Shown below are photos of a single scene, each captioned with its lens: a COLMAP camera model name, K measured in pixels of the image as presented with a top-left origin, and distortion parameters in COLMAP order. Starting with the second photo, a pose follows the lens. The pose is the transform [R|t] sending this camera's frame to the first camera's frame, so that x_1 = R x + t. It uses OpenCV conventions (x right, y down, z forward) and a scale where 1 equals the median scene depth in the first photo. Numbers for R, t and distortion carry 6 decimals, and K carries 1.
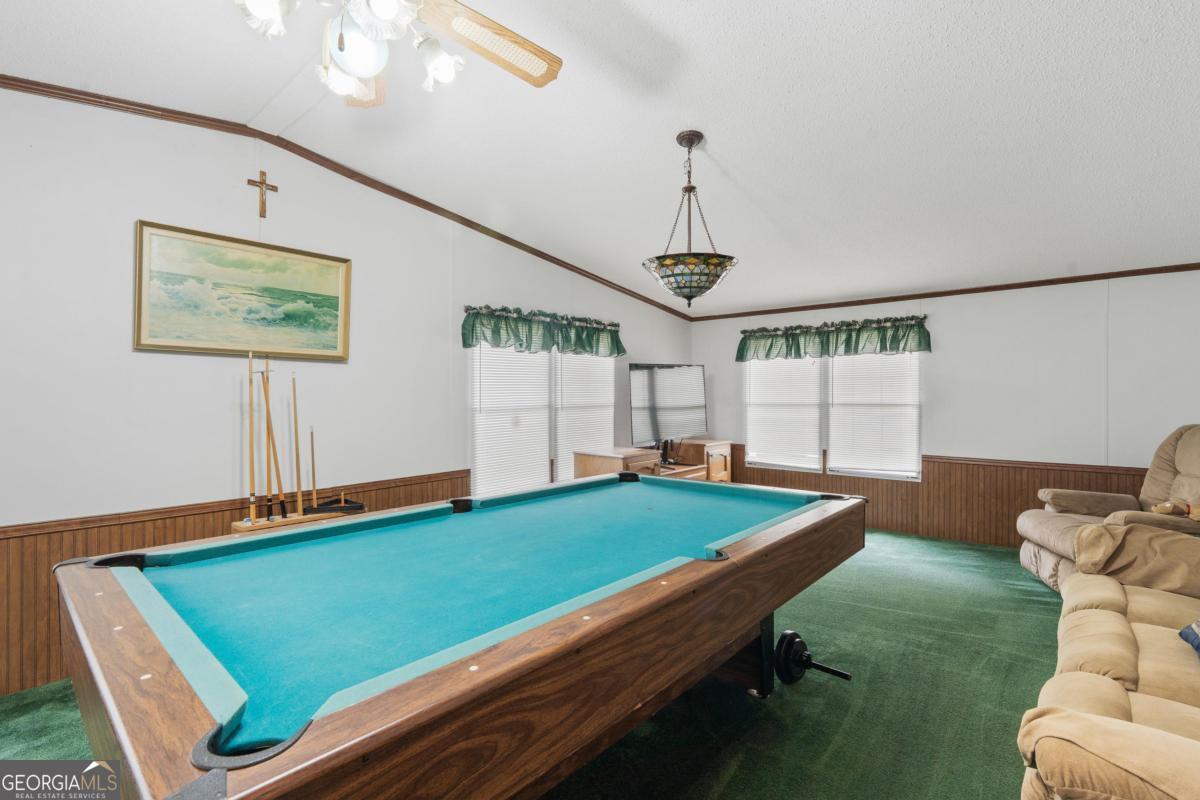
lens RADIAL K [[545.2, 0, 597.4], [0, 545.2, 395.9], [0, 0, 1]] dist [-0.009479, 0.002378]
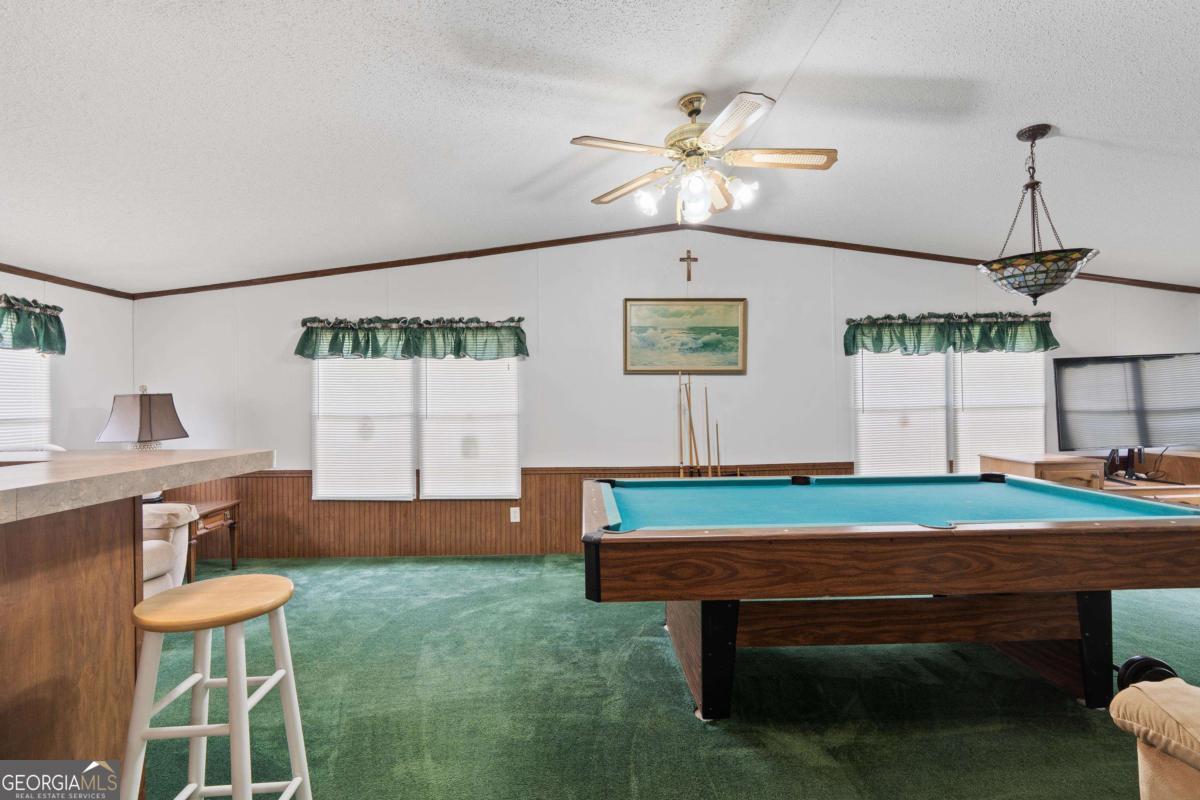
lens RADIAL K [[545.2, 0, 602.3], [0, 545.2, 395.6], [0, 0, 1]] dist [-0.009479, 0.002378]
pose [[0.689568, -0.013752, -0.724090, 0.229687], [0.010807, 0.999904, -0.008698, 0.000000], [0.724140, -0.001827, 0.689651, -0.161633]]
